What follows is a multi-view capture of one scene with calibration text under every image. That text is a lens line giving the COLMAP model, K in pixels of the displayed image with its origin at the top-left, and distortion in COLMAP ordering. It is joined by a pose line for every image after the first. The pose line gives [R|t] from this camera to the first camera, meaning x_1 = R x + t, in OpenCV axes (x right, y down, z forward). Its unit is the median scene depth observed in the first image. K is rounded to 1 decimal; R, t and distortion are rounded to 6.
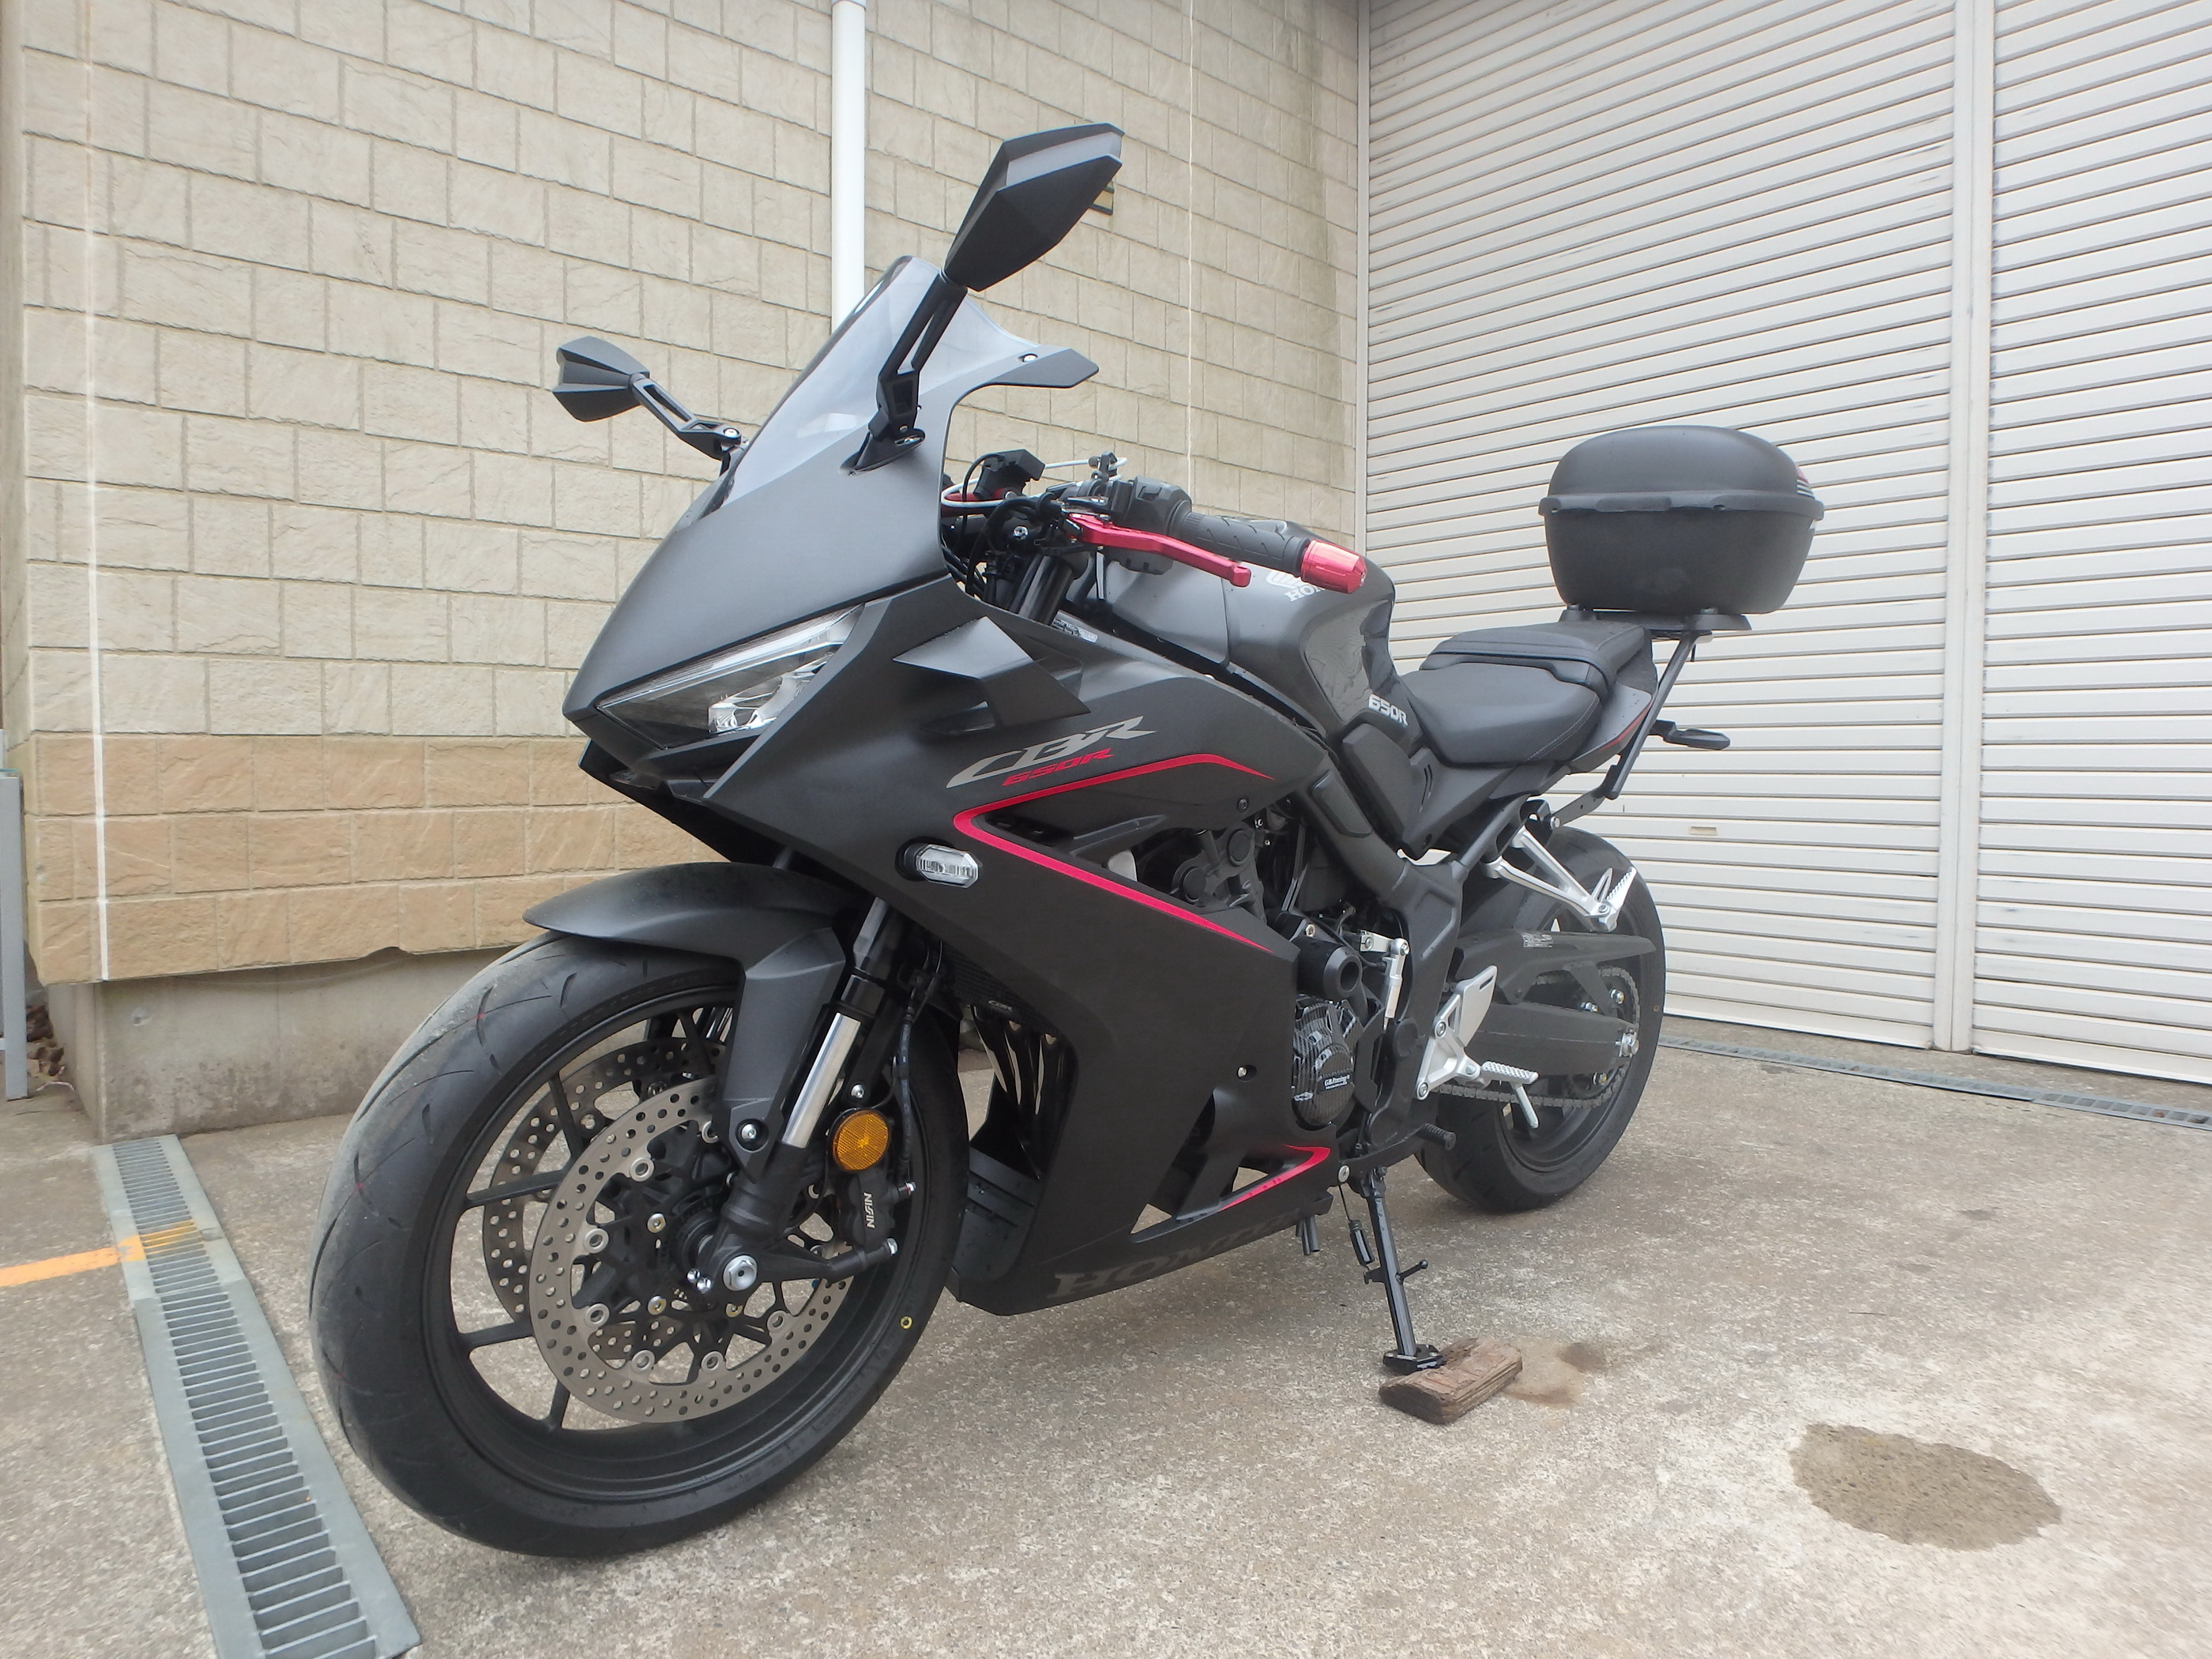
lens RADIAL K [[1373.1, 0, 1123.3], [0, 1373.1, 823.5], [0, 0, 1]] dist [-0.040186, 0.013595]
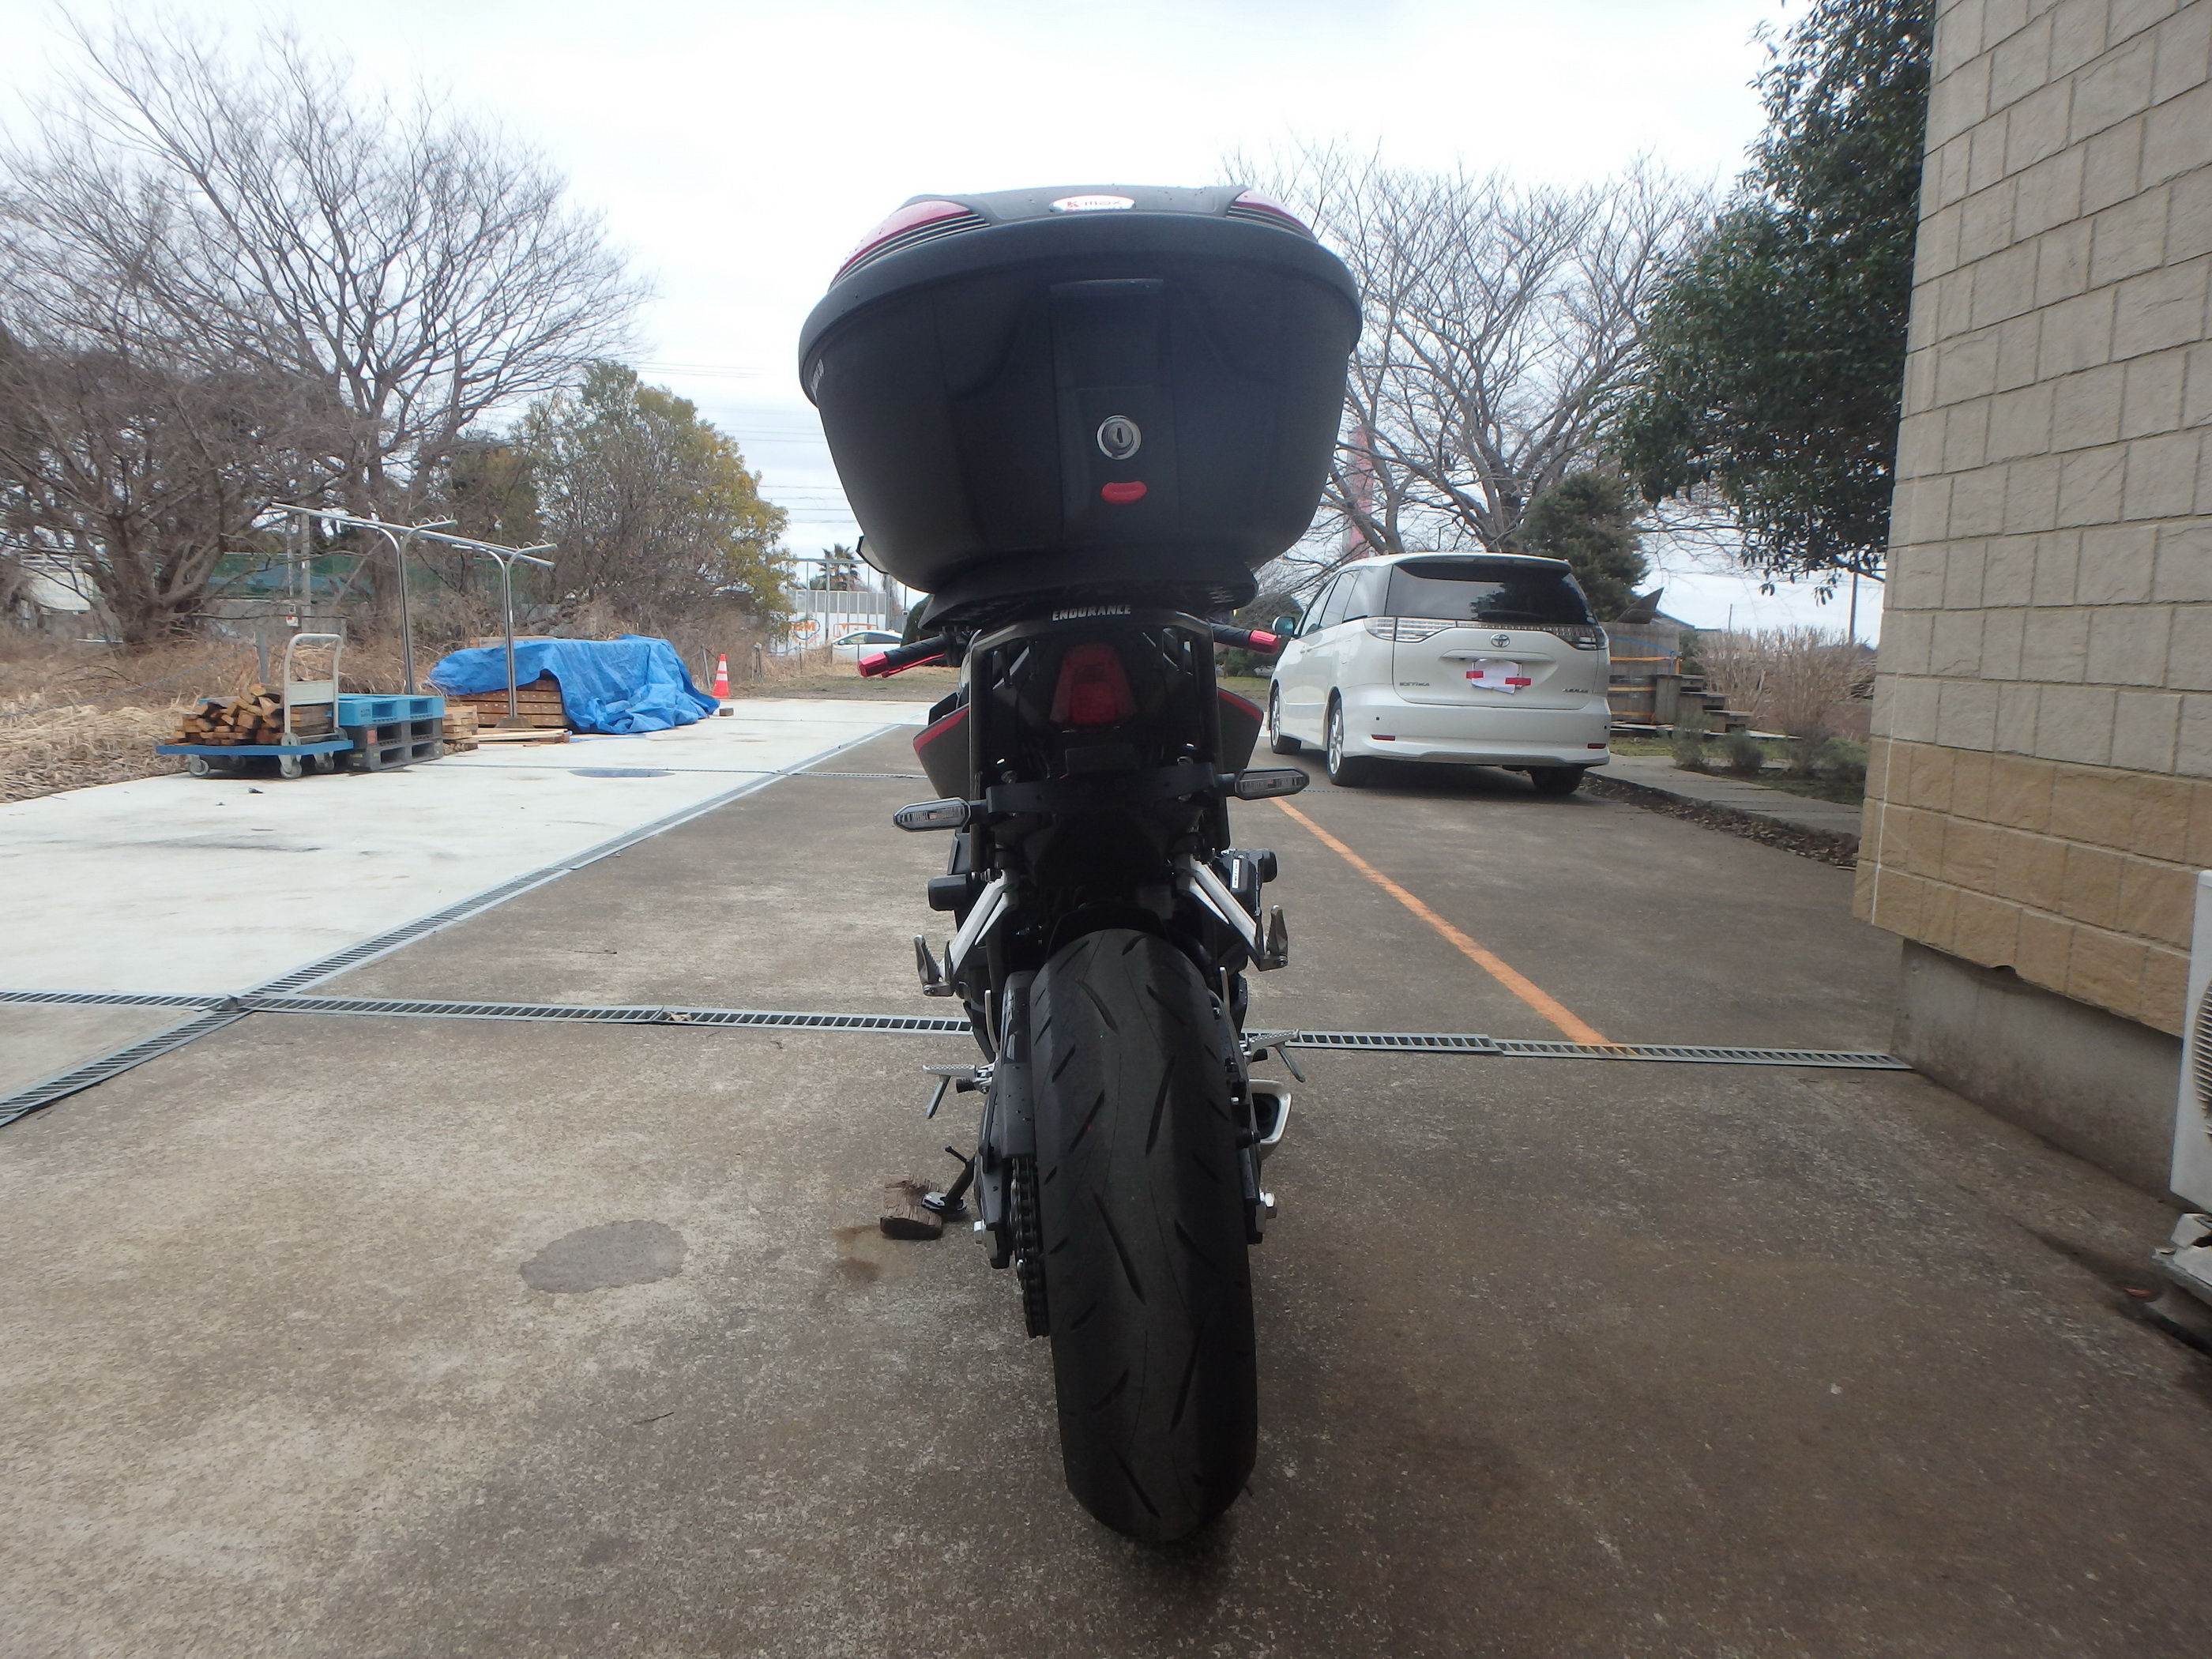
lens RADIAL K [[1373.1, 0, 1114.4], [0, 1373.1, 821.6], [0, 0, 1]] dist [-0.040186, 0.013595]
pose [[-0.645838, 0.081672, -0.759094, 0.740010], [-0.066153, 0.984536, 0.162210, -0.153411], [0.760603, 0.154978, -0.630448, 1.281271]]
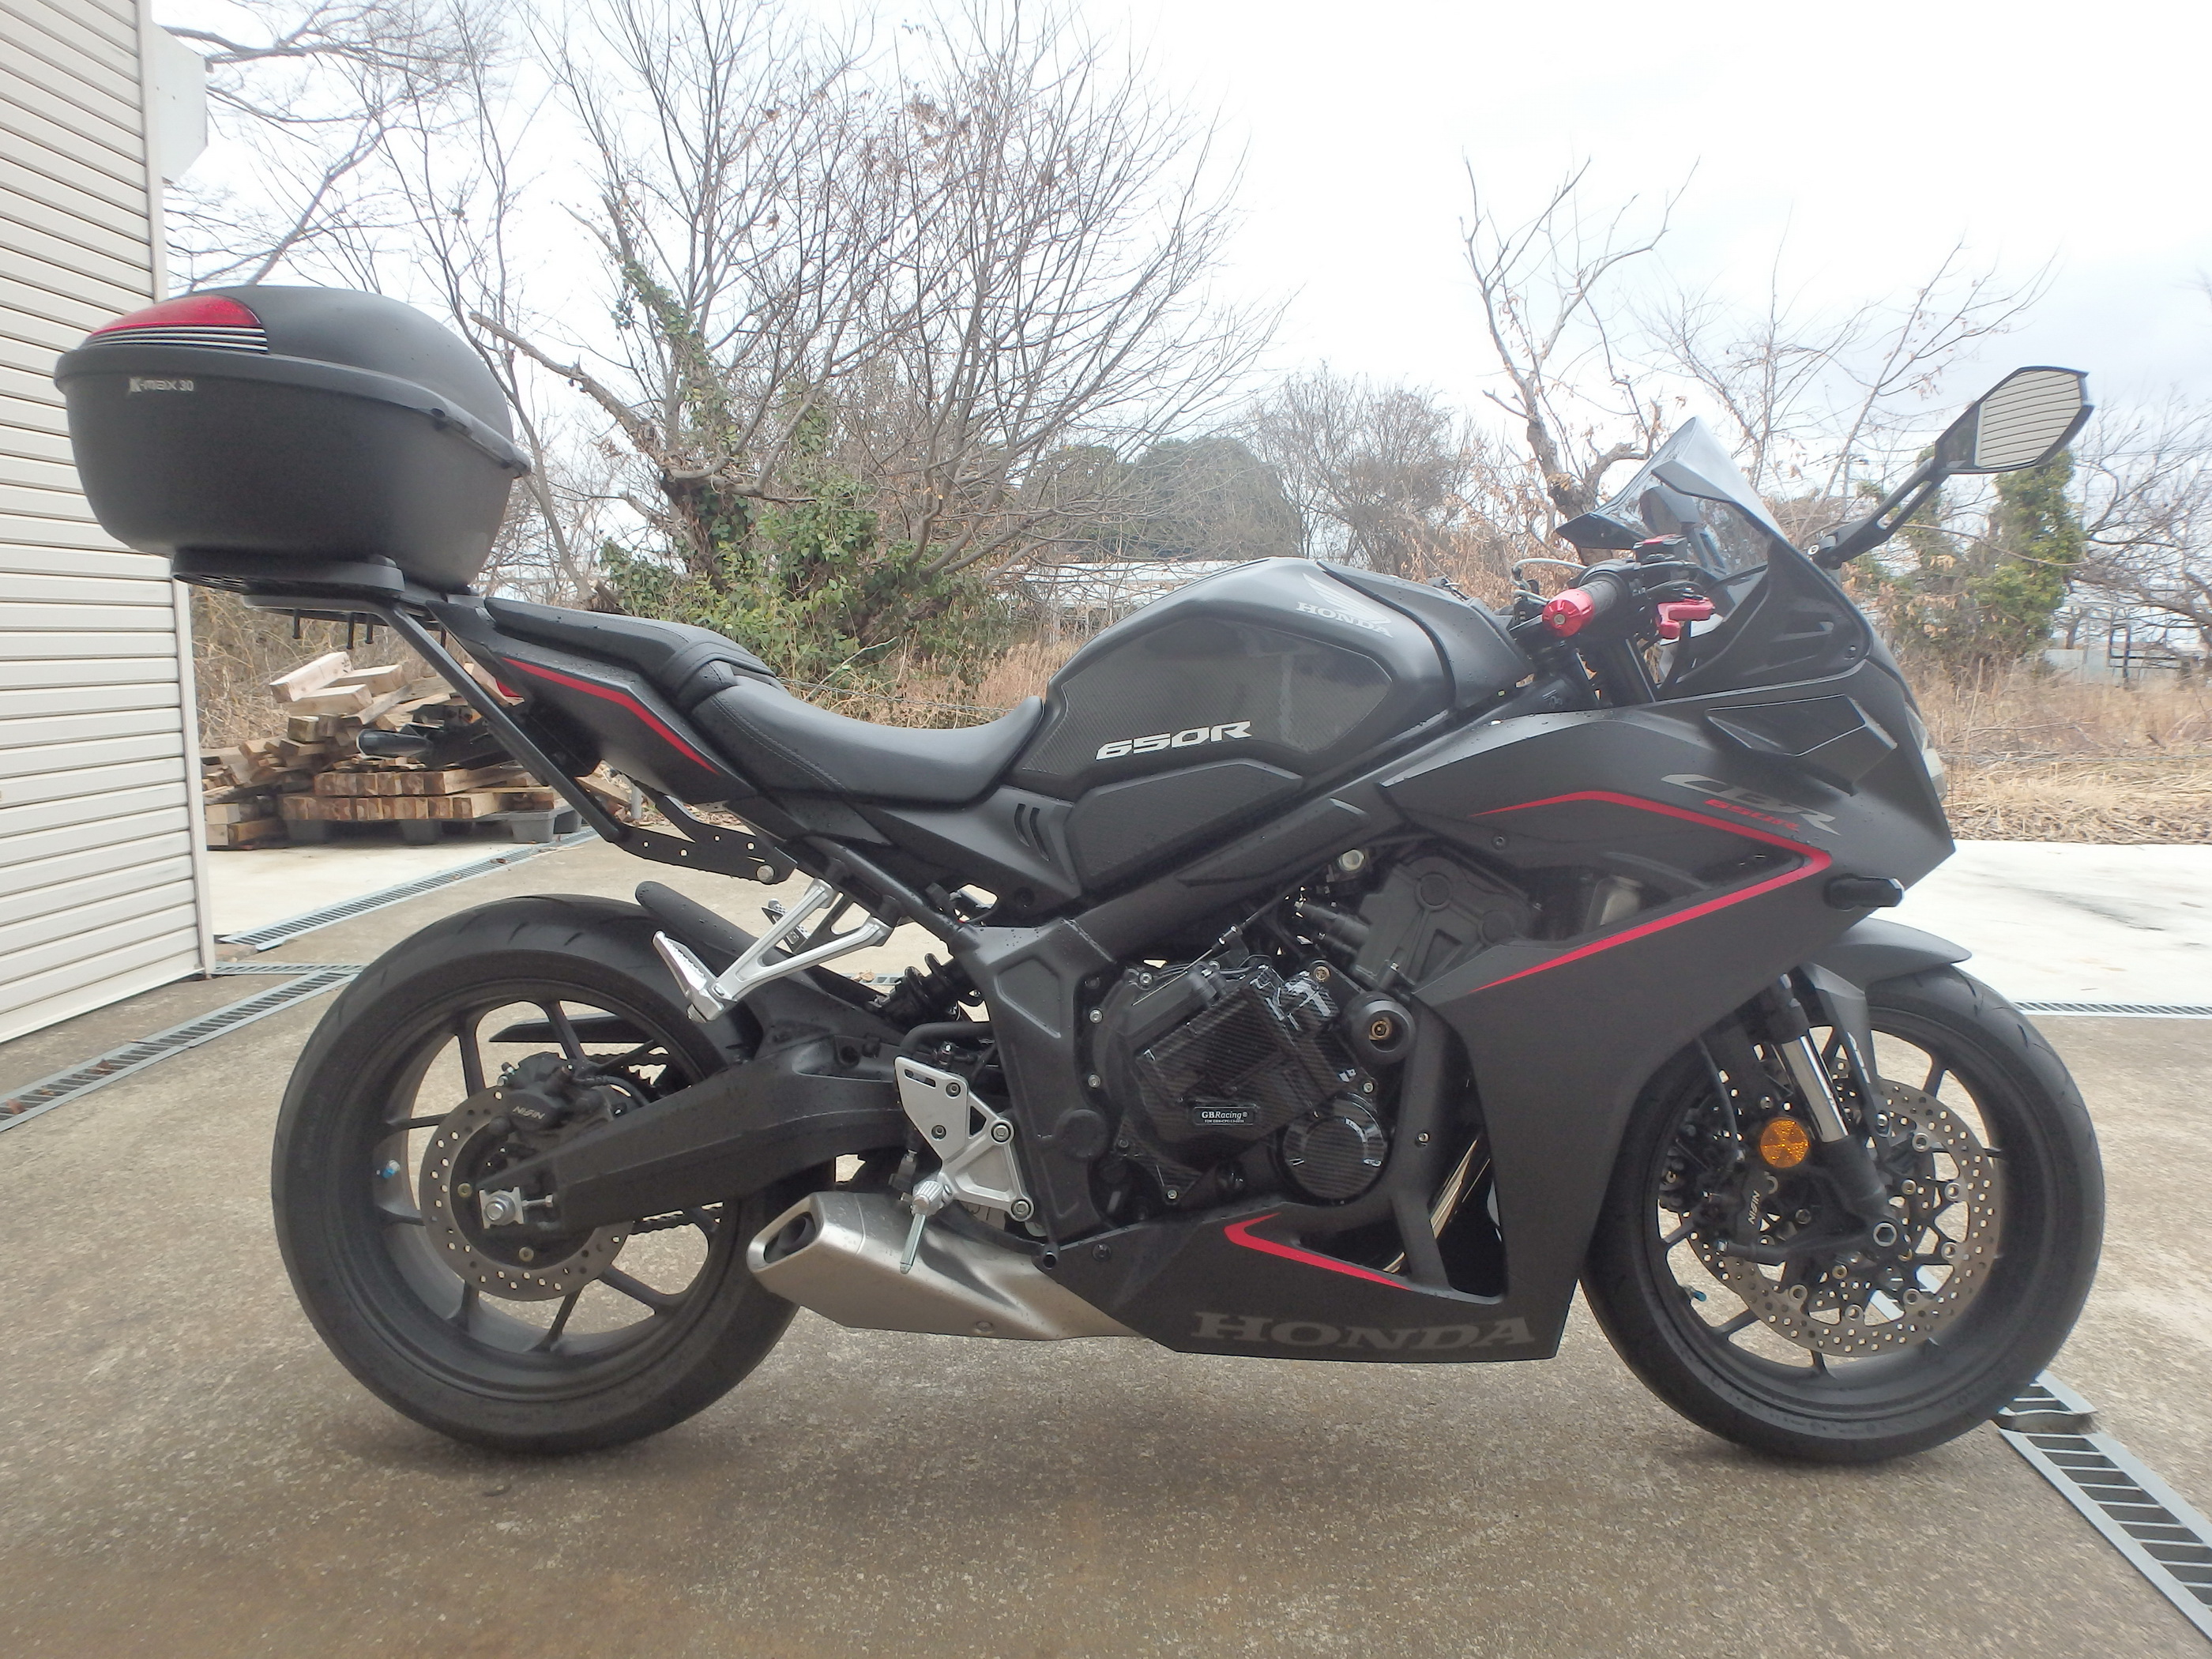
lens RADIAL K [[1373.1, 0, 1121.0], [0, 1373.1, 815.6], [0, 0, 1]] dist [-0.040186, 0.013595]
pose [[-0.731229, -0.105580, 0.673912, -0.330854], [0.013785, 0.985460, 0.169347, -0.138978], [-0.681993, 0.133121, -0.719141, 1.173192]]
